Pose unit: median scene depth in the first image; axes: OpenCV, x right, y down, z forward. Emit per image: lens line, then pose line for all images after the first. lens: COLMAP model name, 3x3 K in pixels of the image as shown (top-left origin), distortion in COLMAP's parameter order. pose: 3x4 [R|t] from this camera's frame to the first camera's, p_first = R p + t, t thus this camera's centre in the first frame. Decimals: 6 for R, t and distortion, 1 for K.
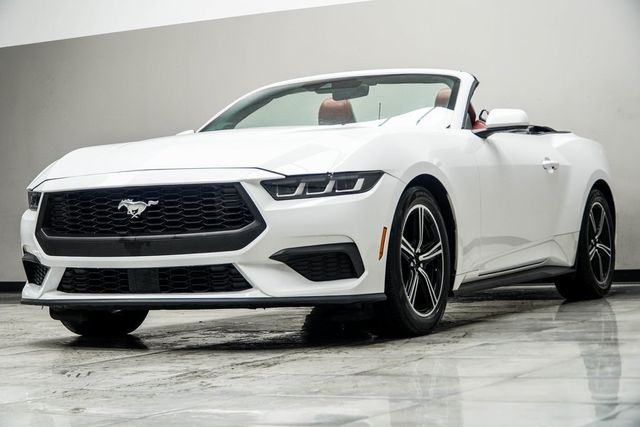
lens RADIAL K [[1526.2, 0, 322.7], [0, 1526.2, 213.2], [0, 0, 1]] dist [-0.396314, 0.000000]
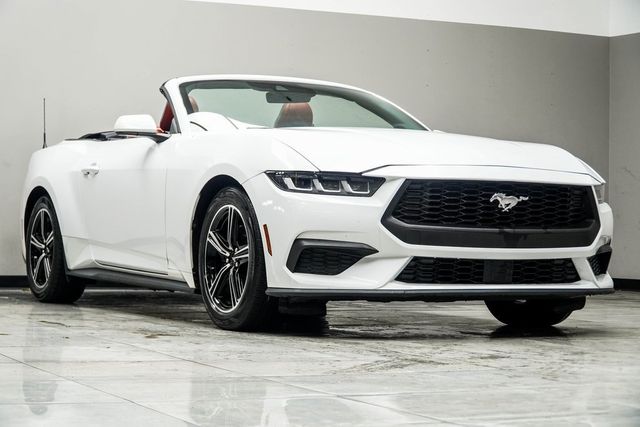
lens RADIAL K [[1430.9, 0, 320.4], [0, 1430.9, 212.1], [0, 0, 1]] dist [-0.123526, 0.000000]
pose [[0.594359, 0.055684, 0.802270, -0.984230], [-0.047936, 0.998279, -0.033775, 0.042616], [-0.802770, -0.018383, 0.596005, 0.516207]]
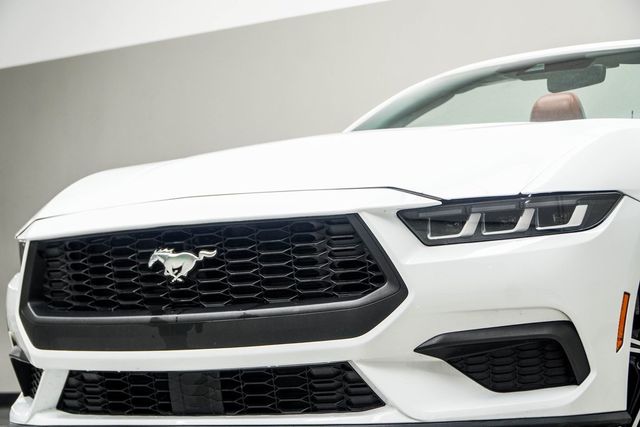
lens RADIAL K [[1907.2, 0, 321.7], [0, 1907.2, 216.3], [0, 0, 1]] dist [-0.458400, 0.000000]
pose [[0.990605, -0.018282, -0.135523, 0.024724], [0.012839, 0.999079, -0.040933, 0.008314], [0.136147, 0.038808, 0.989928, 0.309772]]
